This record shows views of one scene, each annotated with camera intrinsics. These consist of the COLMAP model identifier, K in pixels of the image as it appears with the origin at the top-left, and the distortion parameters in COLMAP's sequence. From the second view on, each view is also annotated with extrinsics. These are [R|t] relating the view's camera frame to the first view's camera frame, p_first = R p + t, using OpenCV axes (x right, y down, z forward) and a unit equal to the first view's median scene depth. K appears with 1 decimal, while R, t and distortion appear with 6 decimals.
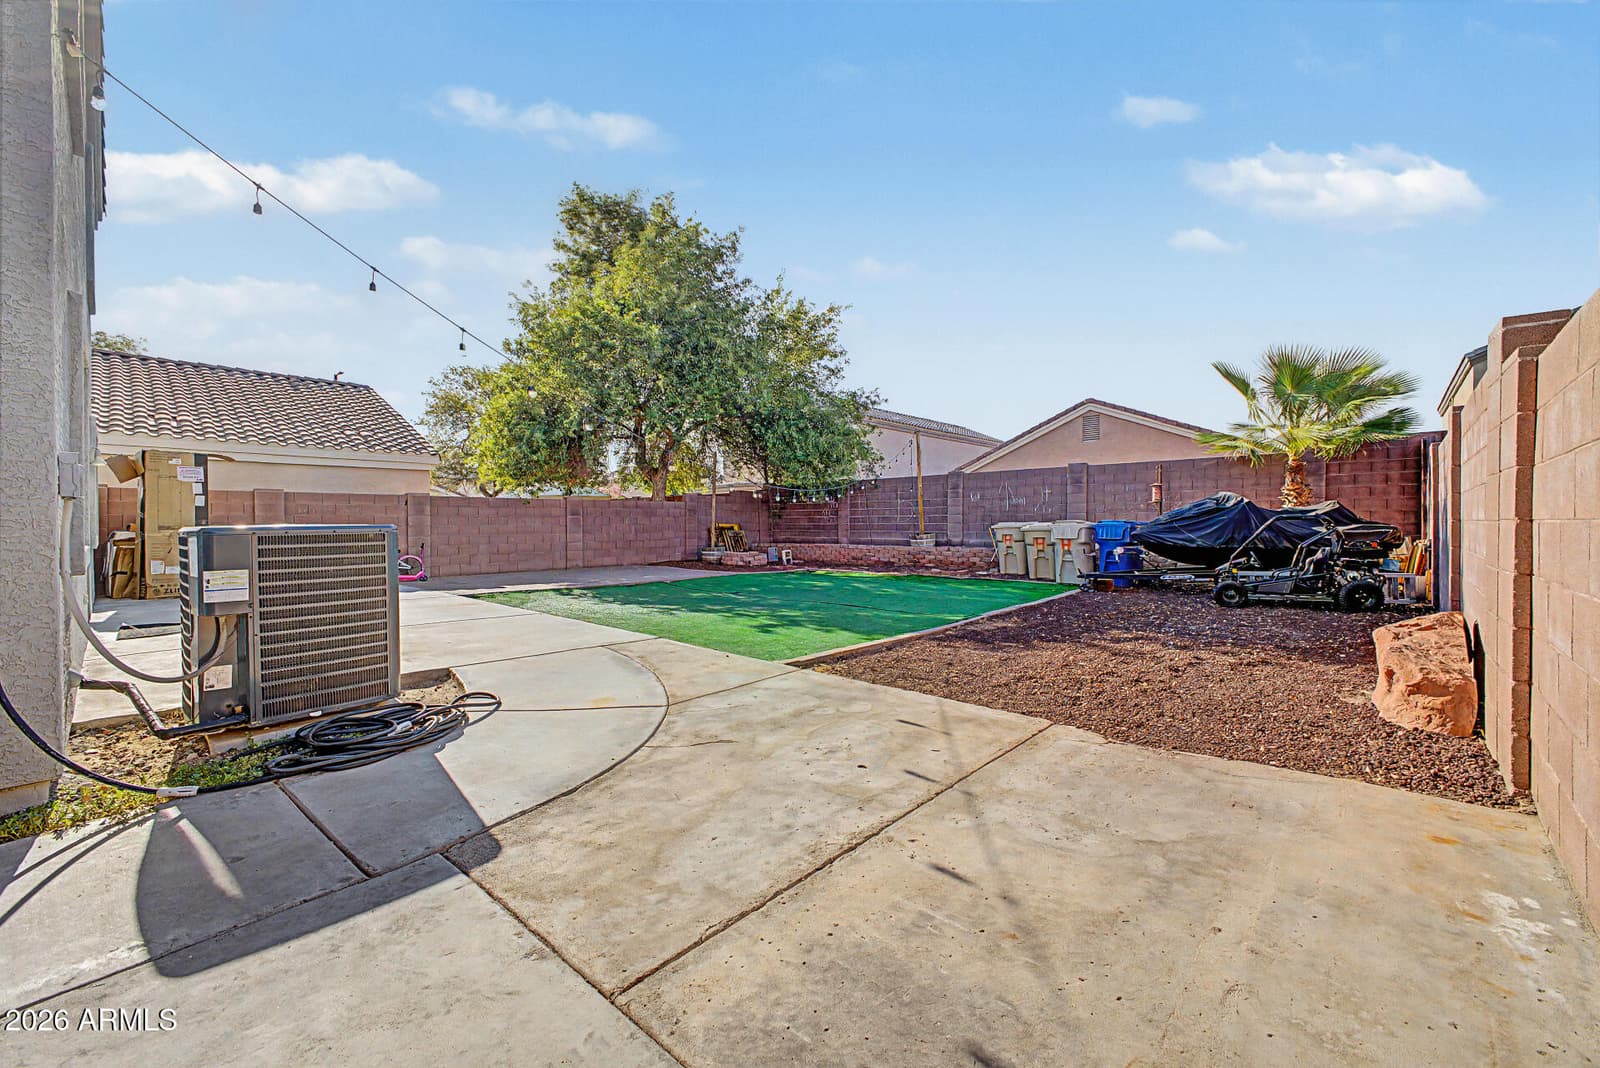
lens RADIAL K [[645.3, 0, 800.0], [0, 645.3, 534.0], [0, 0, 1]] dist [-0.000228, -0.000022]
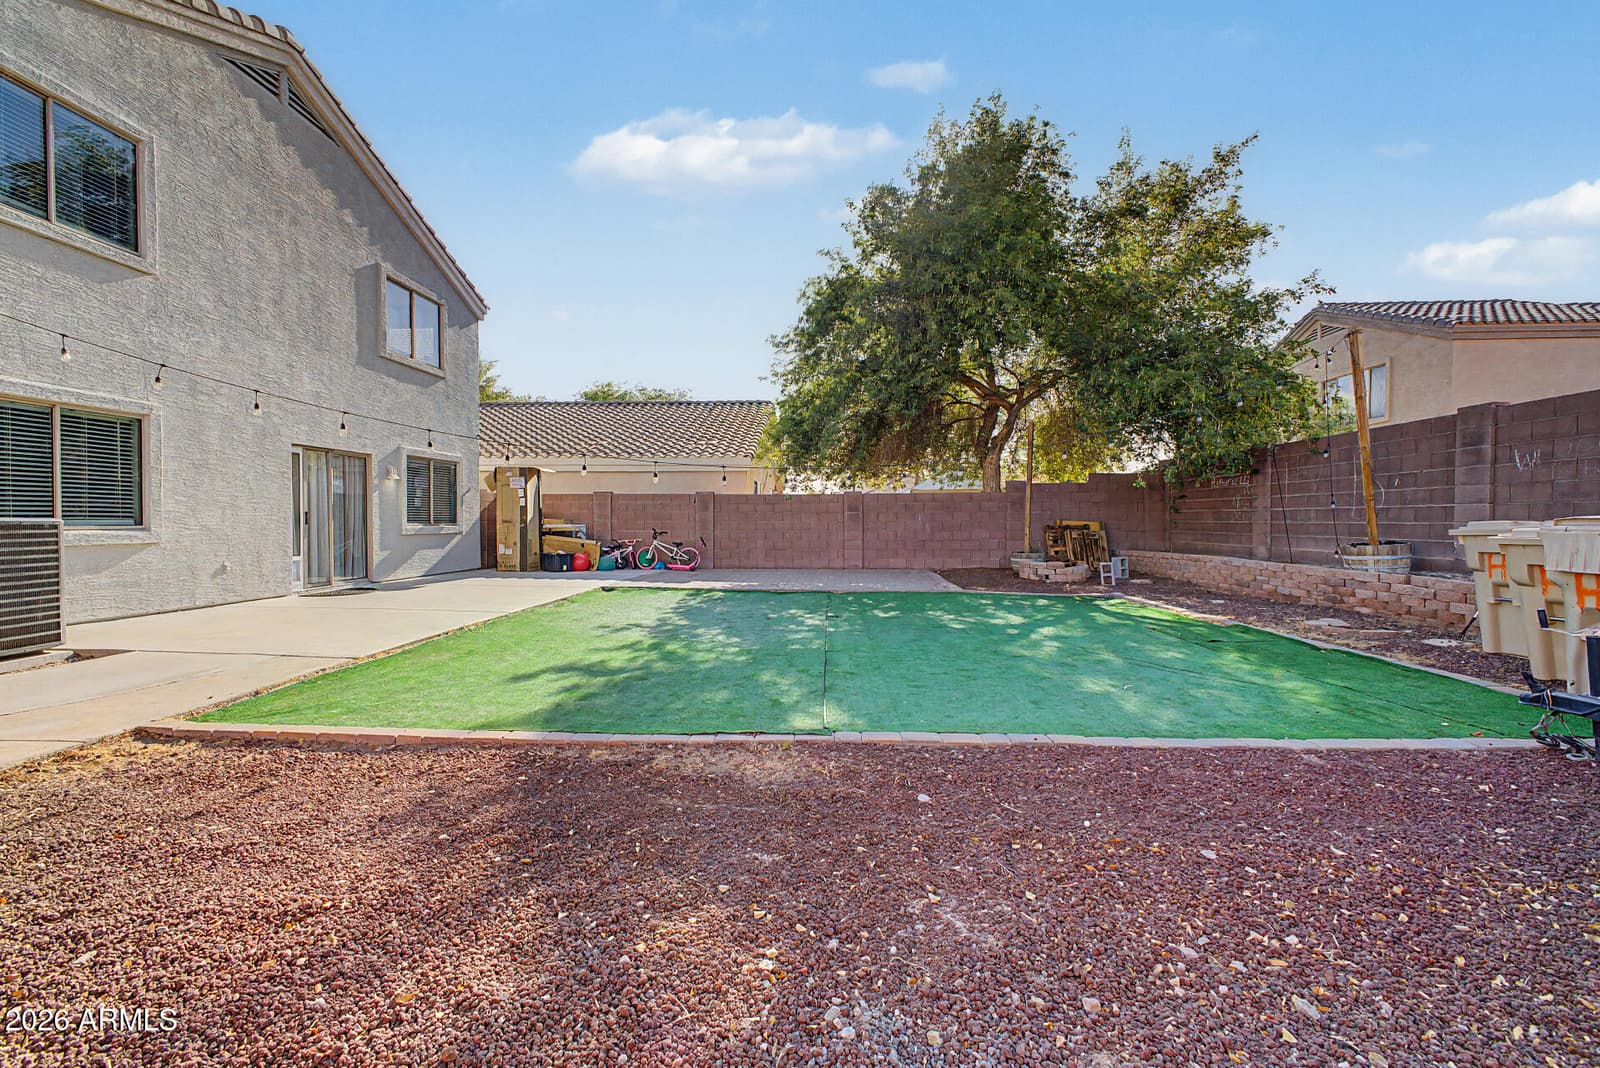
lens RADIAL K [[645.3, 0, 800.0], [0, 645.3, 534.0], [0, 0, 1]] dist [-0.000228, -0.000022]
pose [[0.614089, 0.020826, -0.788962, 0.314715], [-0.016371, 0.999773, 0.013649, -0.007549], [0.789067, 0.004534, 0.614290, 0.372461]]
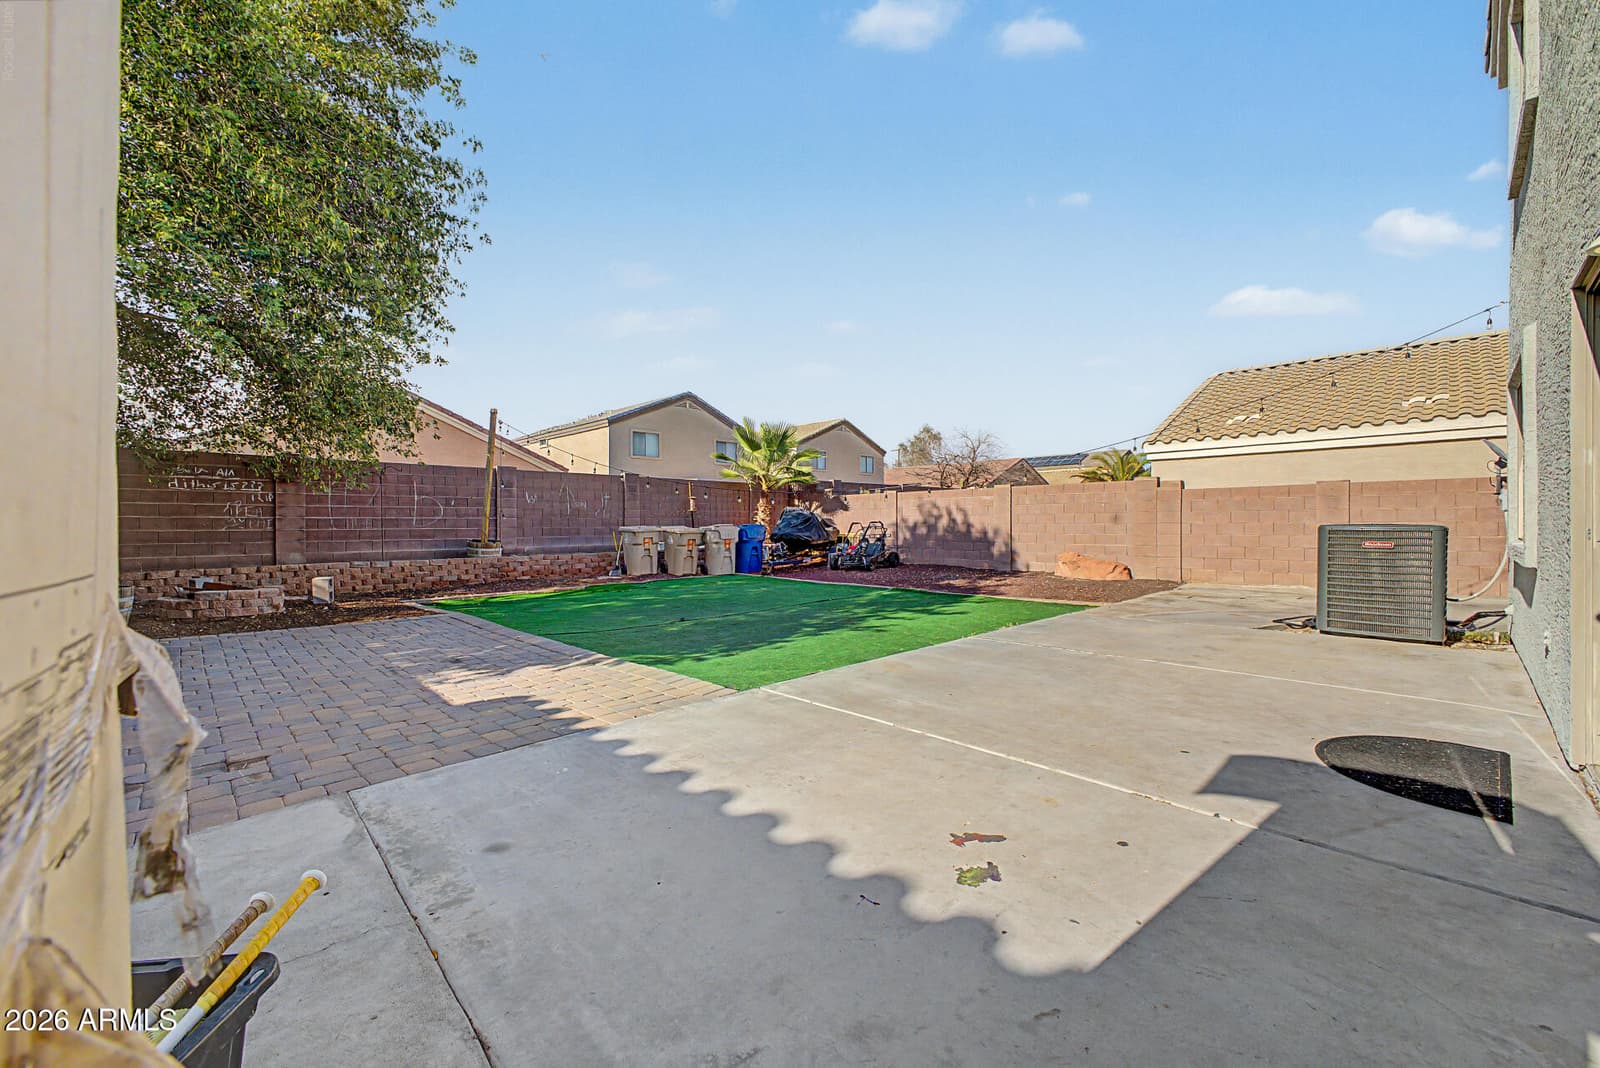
lens RADIAL K [[645.3, 0, 800.0], [0, 645.3, 534.0], [0, 0, 1]] dist [-0.000228, -0.000022]
pose [[0.040929, -0.010901, 0.999103, -0.602678], [0.023365, 0.999677, 0.009950, -0.008125], [-0.998889, 0.022937, 0.041171, 0.599396]]
